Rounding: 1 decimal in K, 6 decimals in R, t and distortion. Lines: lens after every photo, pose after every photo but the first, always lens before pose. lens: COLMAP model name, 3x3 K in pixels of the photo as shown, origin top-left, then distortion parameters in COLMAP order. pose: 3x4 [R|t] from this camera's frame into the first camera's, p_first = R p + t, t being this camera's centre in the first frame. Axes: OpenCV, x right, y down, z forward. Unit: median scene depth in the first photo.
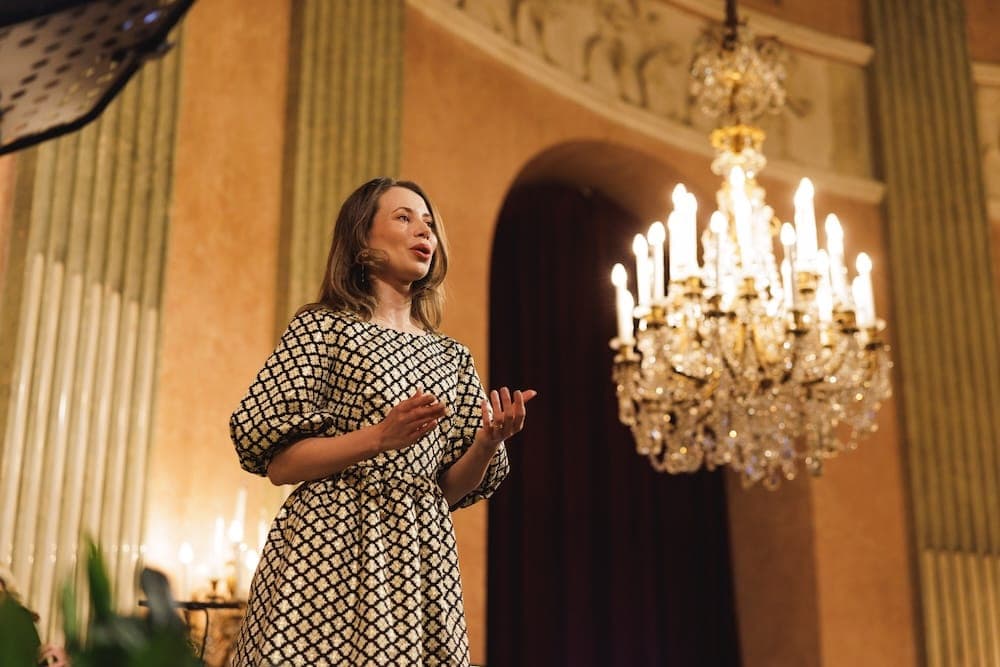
lens RADIAL K [[1722.5, 0, 500.0], [0, 1722.5, 333.5], [0, 0, 1]] dist [-0.013954, -0.101186]
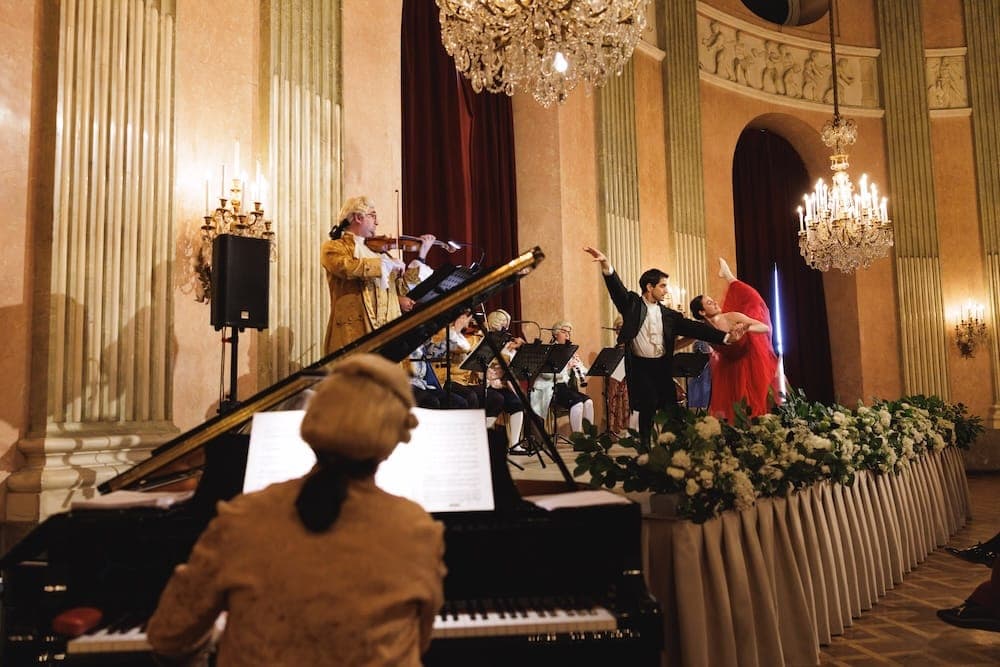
lens RADIAL K [[801.8, 0, 500.0], [0, 801.8, 333.5], [0, 0, 1]] dist [-0.000312, -0.004159]
pose [[0.975922, -0.045237, -0.213377, -0.098239], [0.102029, 0.959312, 0.263270, -0.155625], [0.192786, -0.278702, 0.940829, -0.327289]]
